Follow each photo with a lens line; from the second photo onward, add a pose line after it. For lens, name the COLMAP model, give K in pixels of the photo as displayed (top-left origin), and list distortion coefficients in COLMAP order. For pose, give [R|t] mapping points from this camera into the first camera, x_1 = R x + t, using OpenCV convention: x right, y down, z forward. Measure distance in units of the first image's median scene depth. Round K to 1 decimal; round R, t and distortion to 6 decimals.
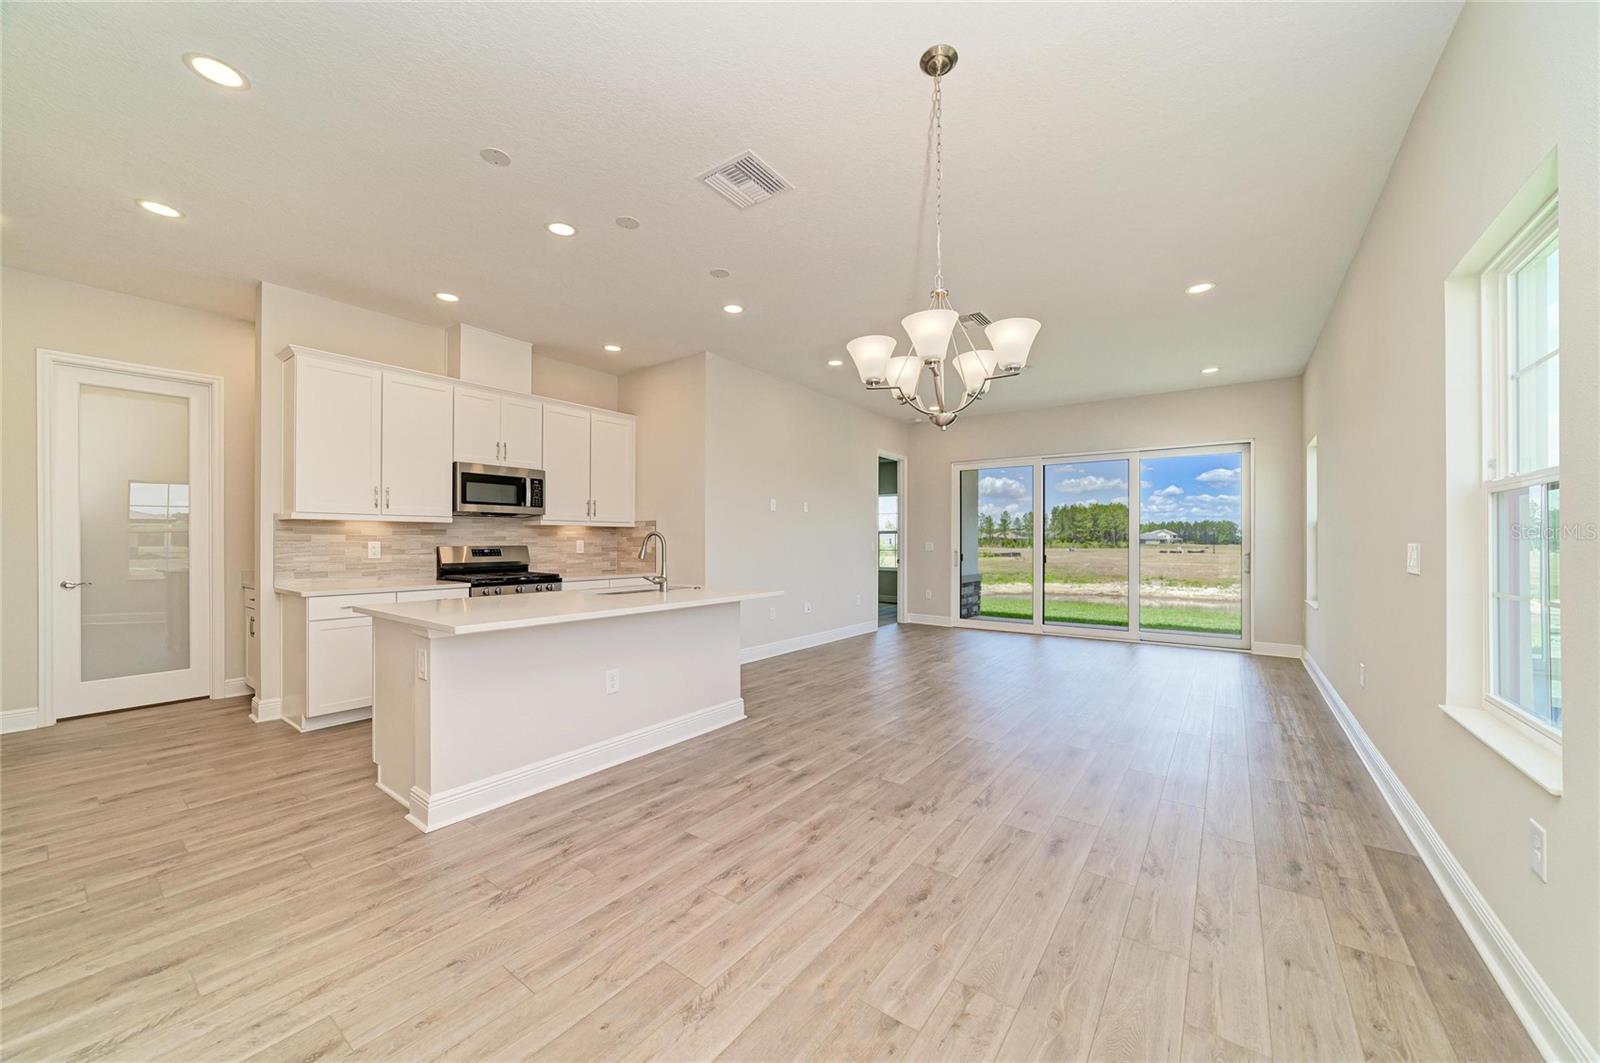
lens RADIAL K [[587.8, 0, 801.6], [0, 587.8, 534.1], [0, 0, 1]] dist [-0.015595, 0.000339]
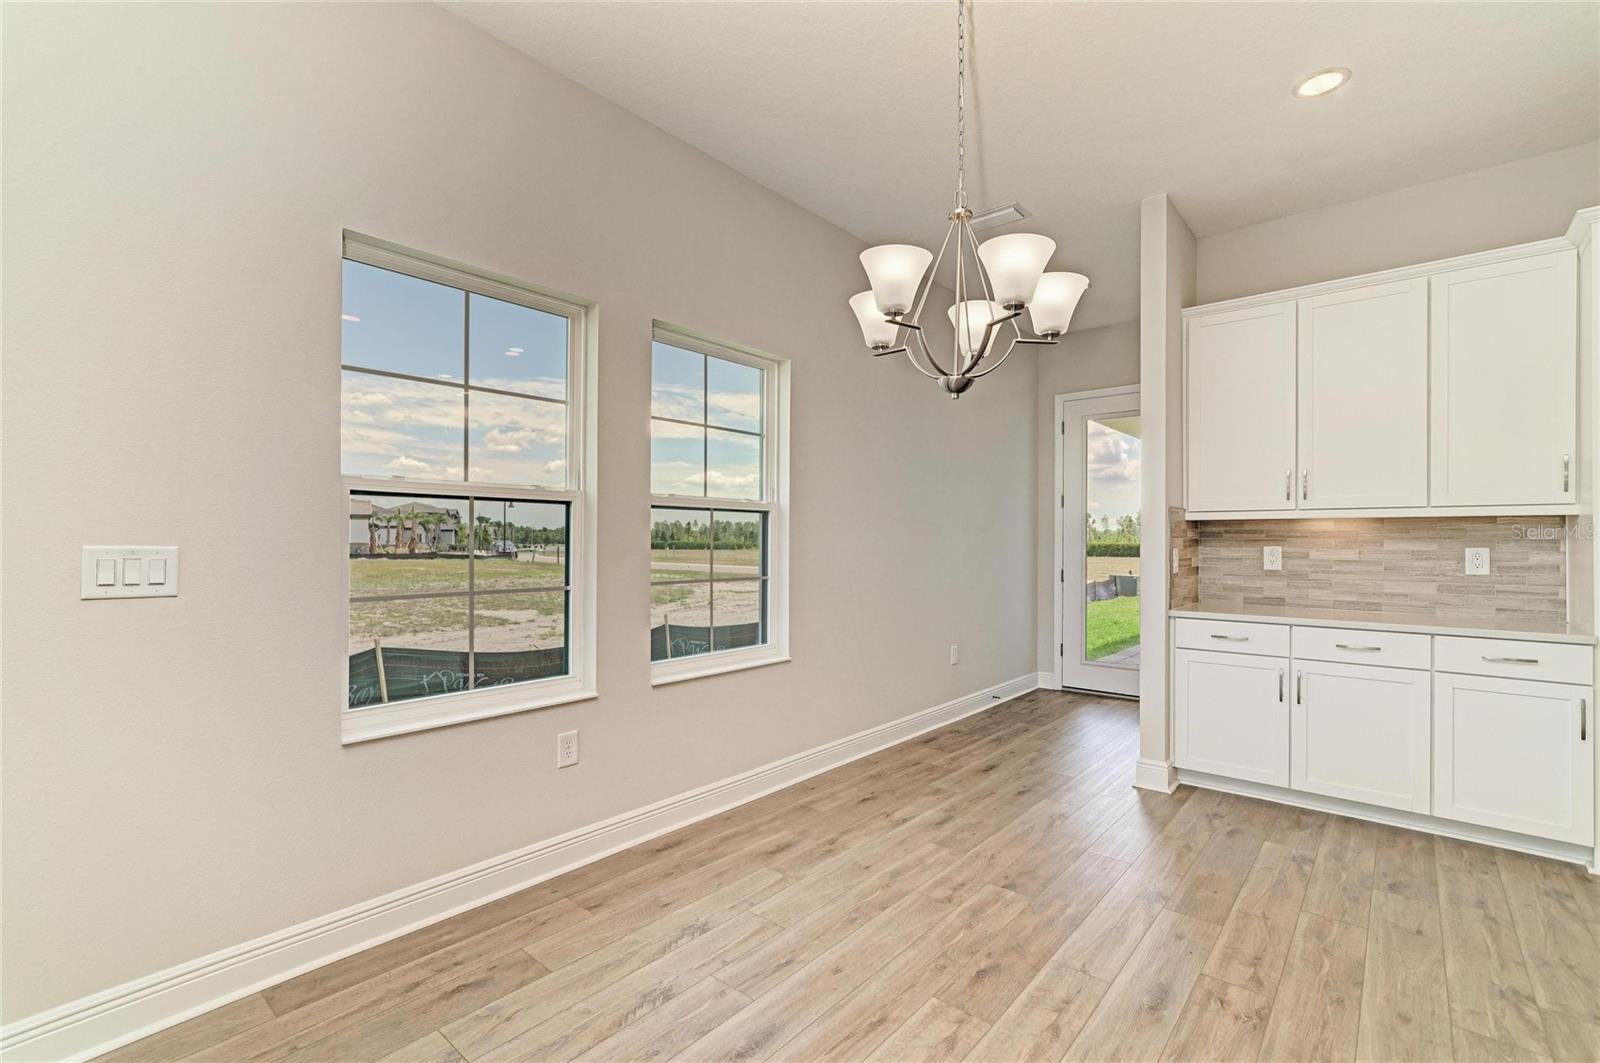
lens RADIAL K [[712.2, 0, 810.0], [0, 712.2, 532.2], [0, 0, 1]] dist [0.010056, 0.002020]
pose [[-0.998089, -0.004428, 0.061627, 0.172265], [-0.006090, 0.999622, -0.026814, 0.009883], [-0.061485, -0.027138, -0.997739, 0.904082]]
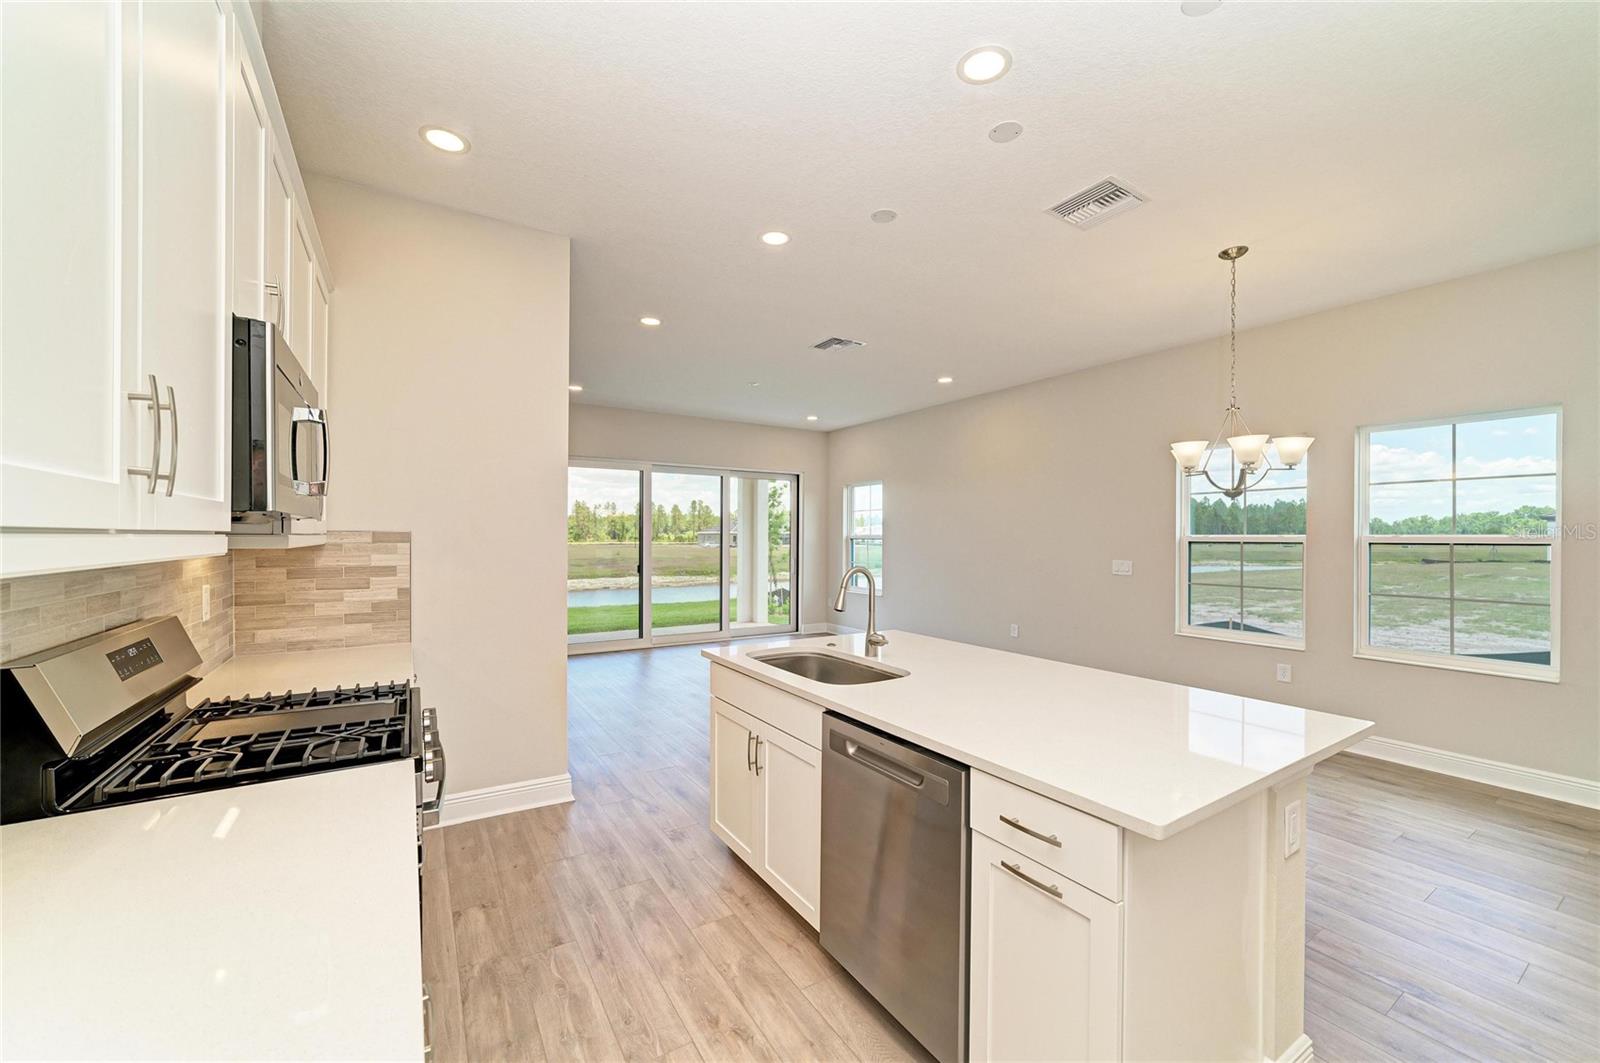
lens RADIAL K [[594.5, 0, 803.1], [0, 594.5, 535.6], [0, 0, 1]] dist [-0.015037, 0.004050]
pose [[0.354112, 0.002660, 0.935199, -0.727903], [-0.014317, 0.999894, 0.002577, -0.034474], [-0.935094, -0.014302, 0.354112, 0.707523]]
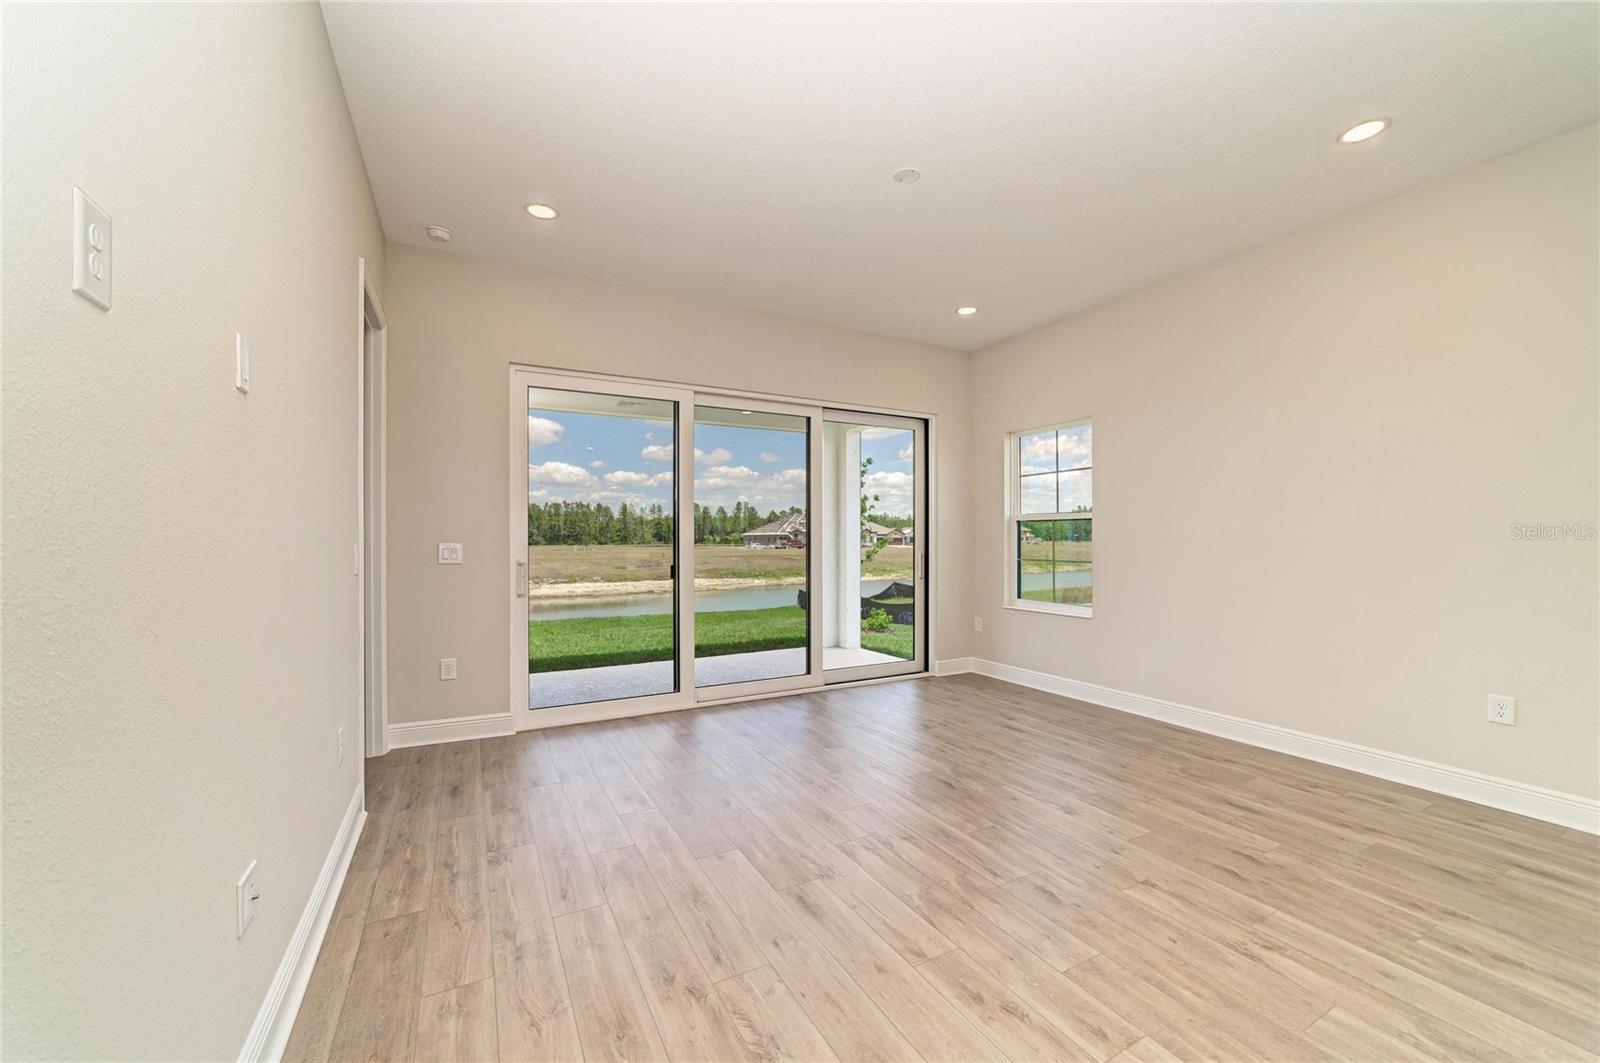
lens RADIAL K [[615.7, 0, 801.8], [0, 615.7, 544.5], [0, 0, 1]] dist [-0.014504, 0.000675]
pose [[0.428758, -0.010557, 0.903358, -0.137033], [-0.008790, 0.999836, 0.015856, 0.010198], [-0.903377, -0.014739, 0.428595, 1.116546]]
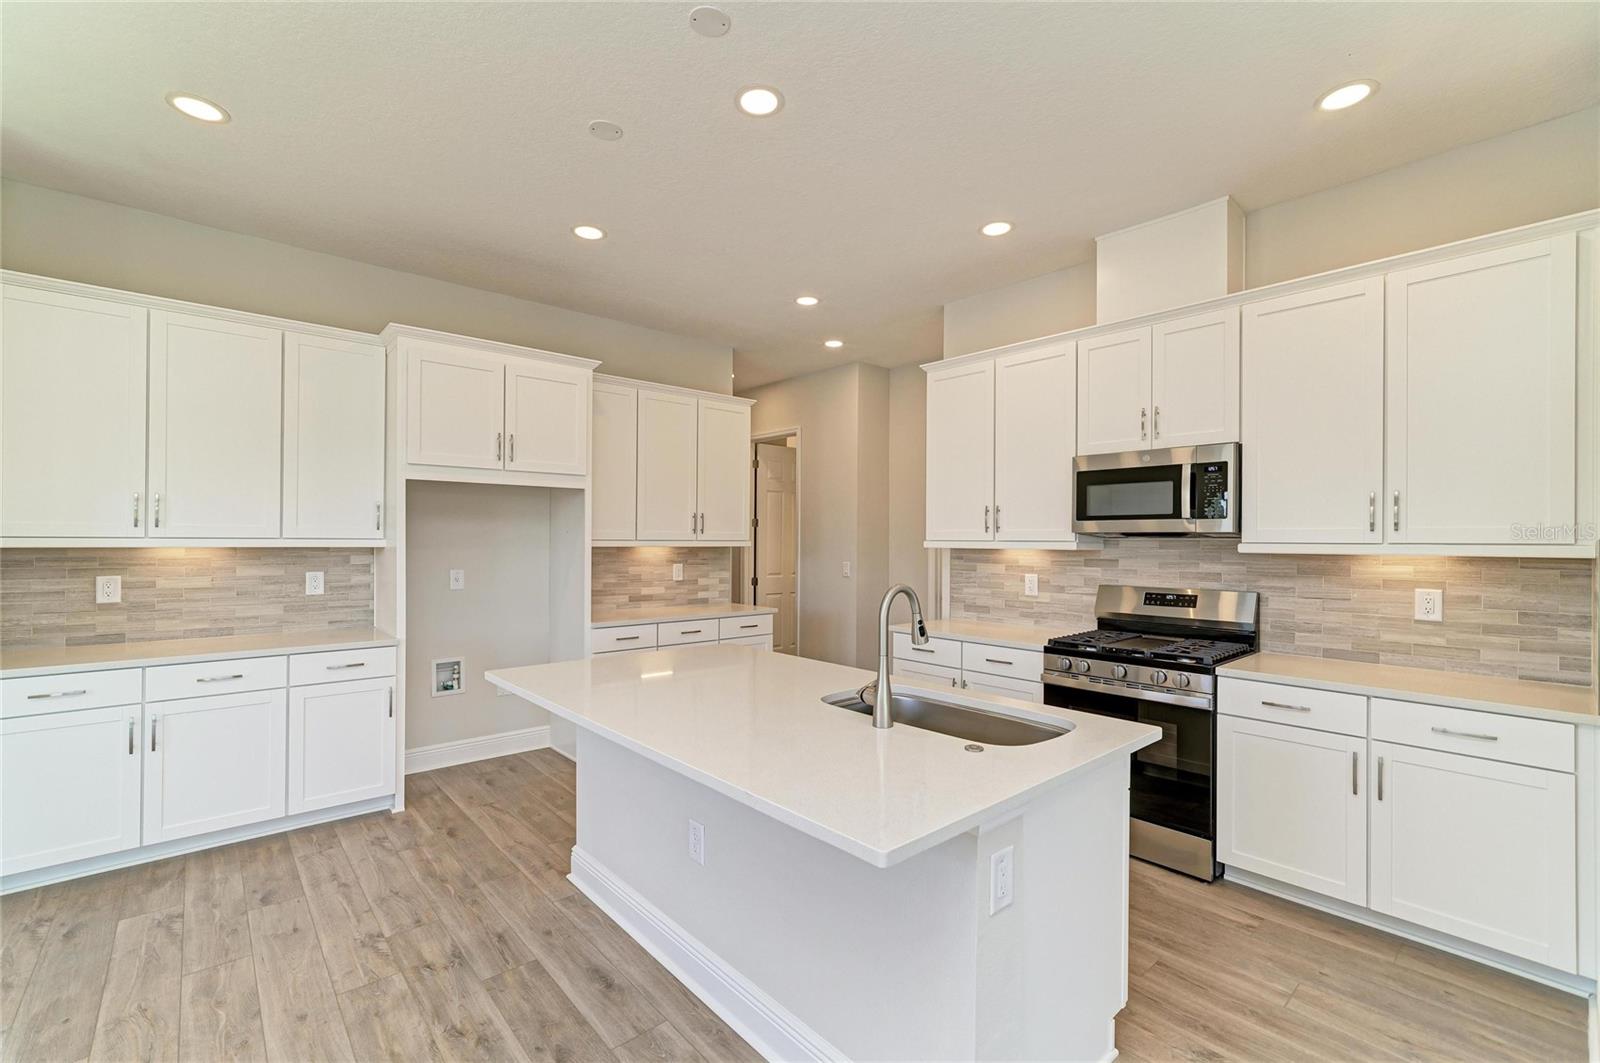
lens RADIAL K [[684.5, 0, 803.9], [0, 684.5, 545.3], [0, 0, 1]] dist [-0.011000, 0.005651]
pose [[-0.203221, 0.004164, -0.979124, 0.219802], [0.004528, 0.999984, 0.003313, -0.029734], [0.979122, -0.003761, -0.203237, 0.870785]]
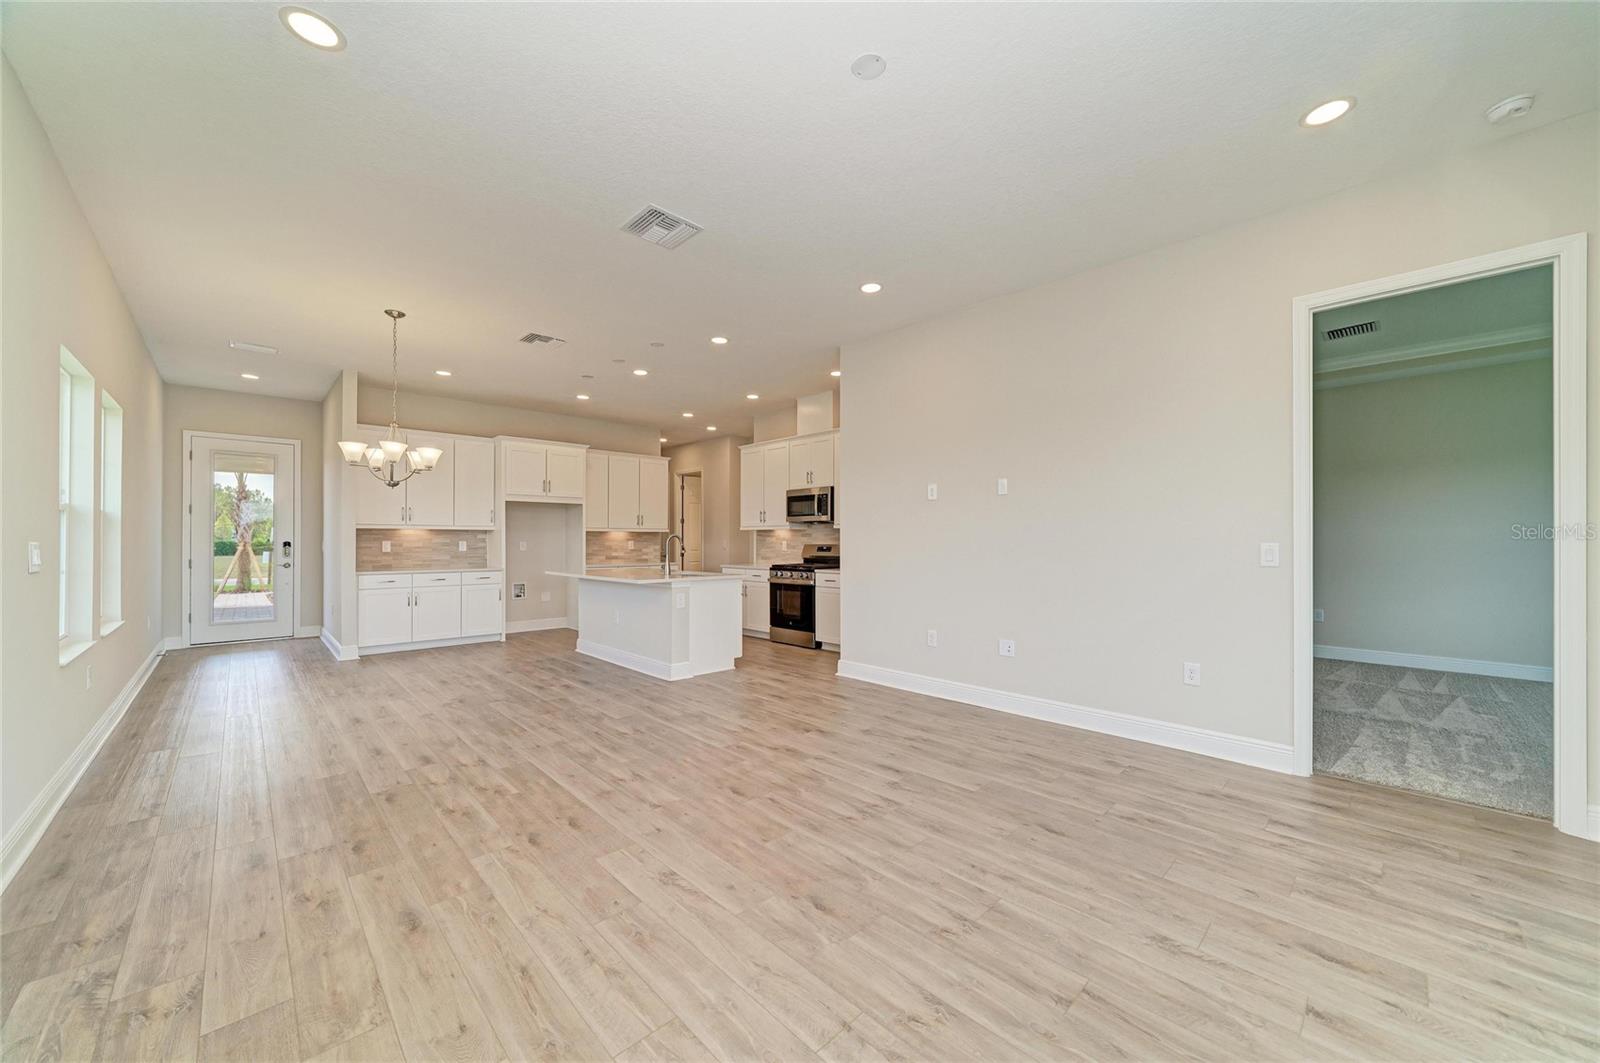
lens RADIAL K [[594.5, 0, 808.3], [0, 594.5, 533.8], [0, 0, 1]] dist [-0.015037, 0.004050]
pose [[-0.160233, -0.012435, -0.987001, 0.986387], [0.012467, 0.999815, -0.014621, 0.017353], [0.987000, -0.014648, -0.160049, 1.325088]]
